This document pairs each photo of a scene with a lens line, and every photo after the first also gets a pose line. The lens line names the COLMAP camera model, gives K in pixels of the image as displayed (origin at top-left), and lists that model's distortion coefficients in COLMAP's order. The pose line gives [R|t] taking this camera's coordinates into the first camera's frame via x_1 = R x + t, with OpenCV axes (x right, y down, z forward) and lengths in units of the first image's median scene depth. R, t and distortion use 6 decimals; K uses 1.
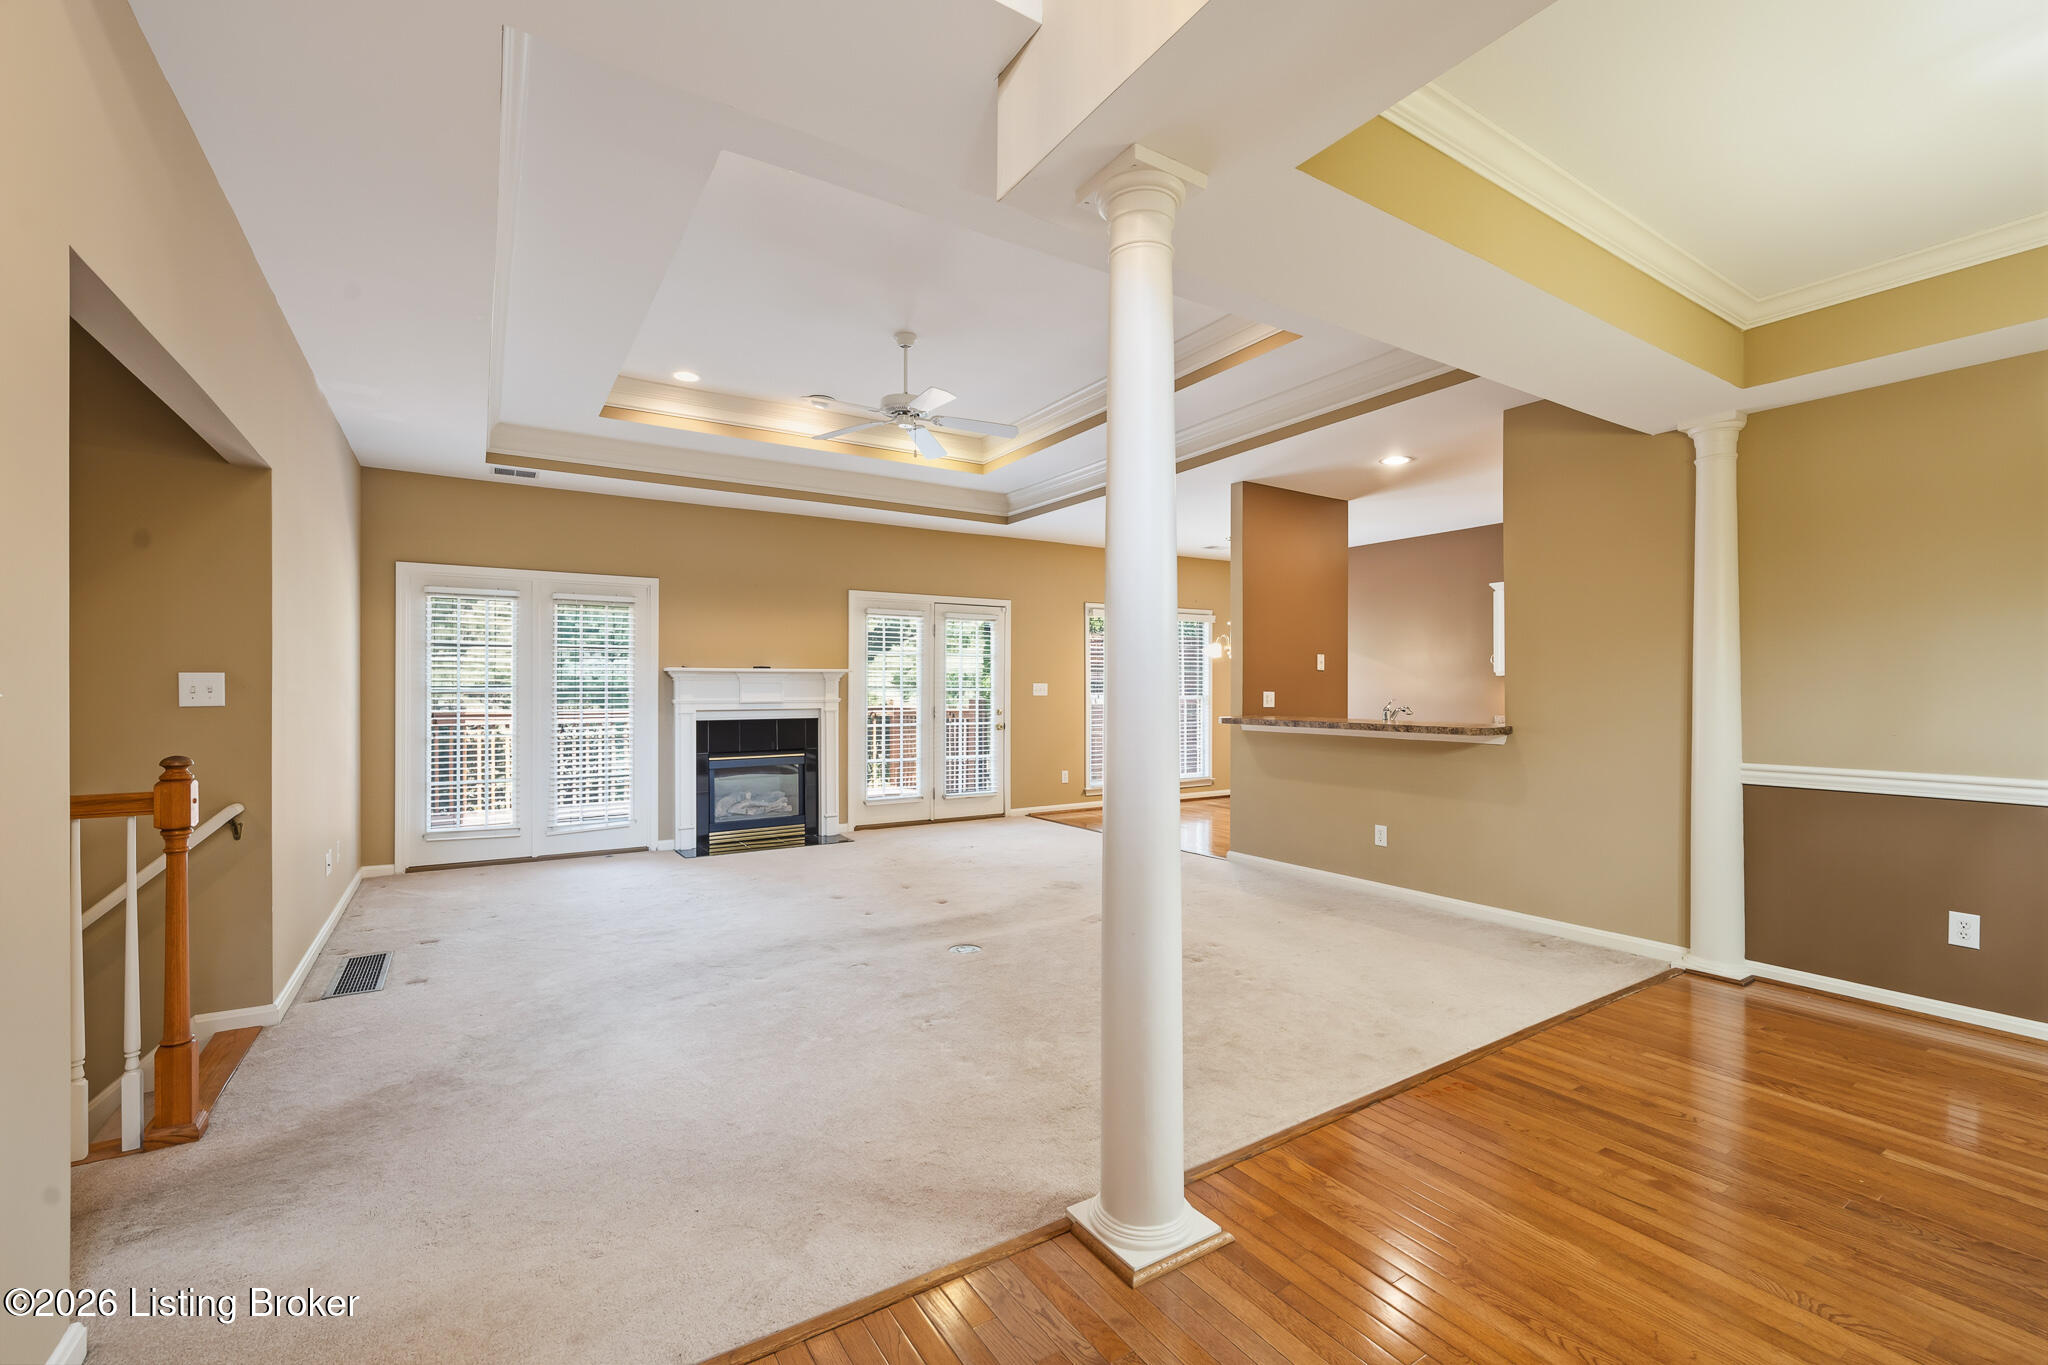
lens RADIAL K [[863.2, 0, 1042.3], [0, 863.2, 692.7], [0, 0, 1]] dist [-0.000328, -0.000328]
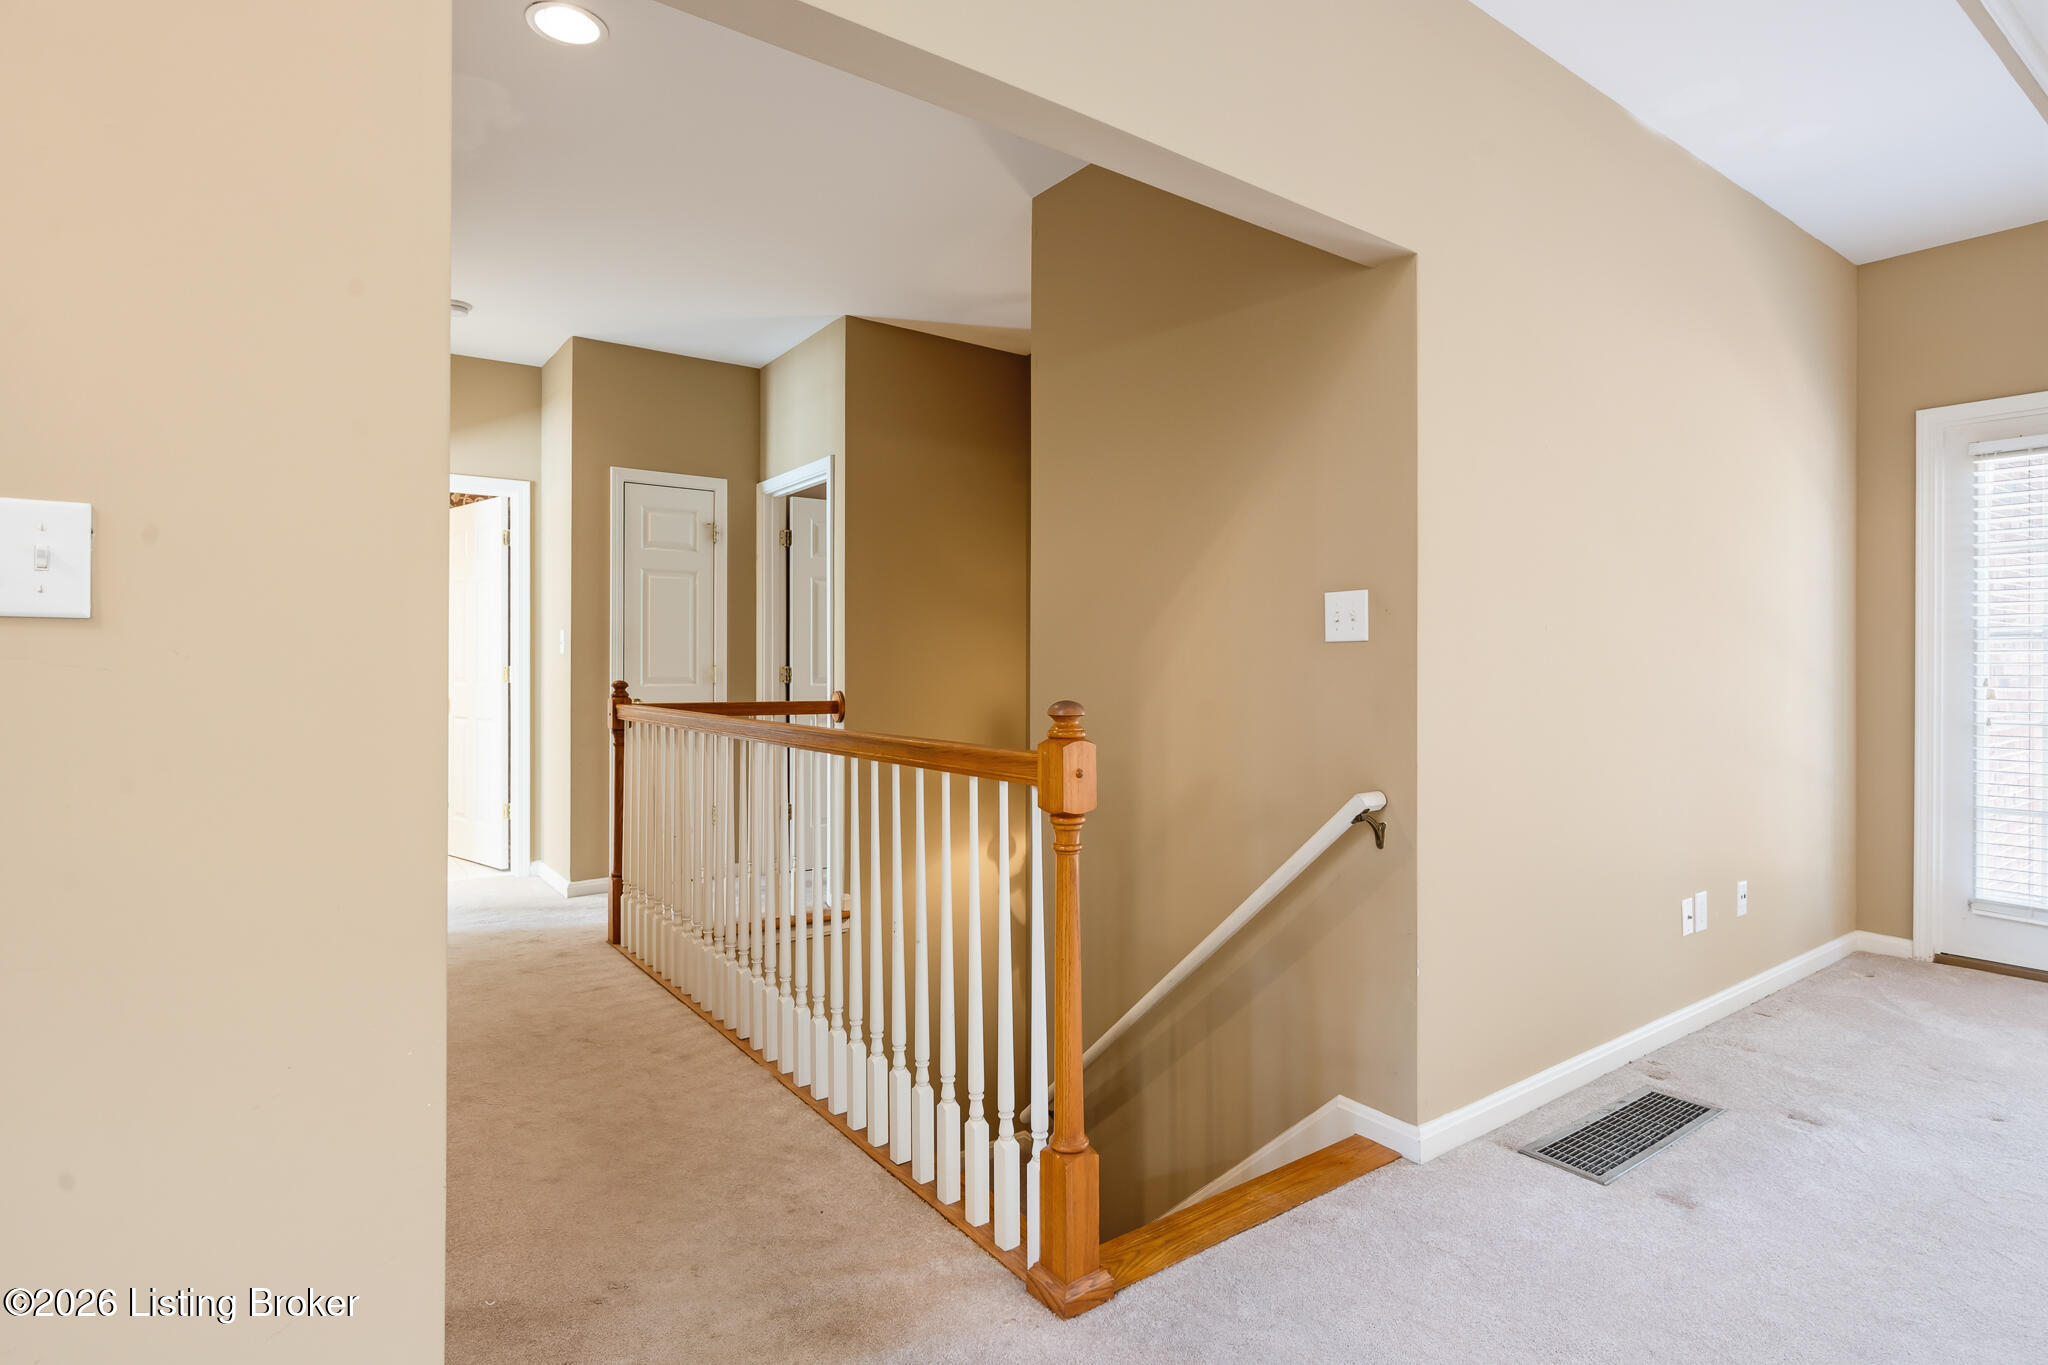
lens RADIAL K [[1034.3, 0, 1025.5], [0, 1034.3, 662.6], [0, 0, 1]] dist [-0.000715, -0.000215]
pose [[0.049050, -0.000032, -0.998796, -0.092502], [-0.005377, 0.999985, -0.000296, 0.017615], [0.998782, 0.005385, 0.049049, 0.366416]]
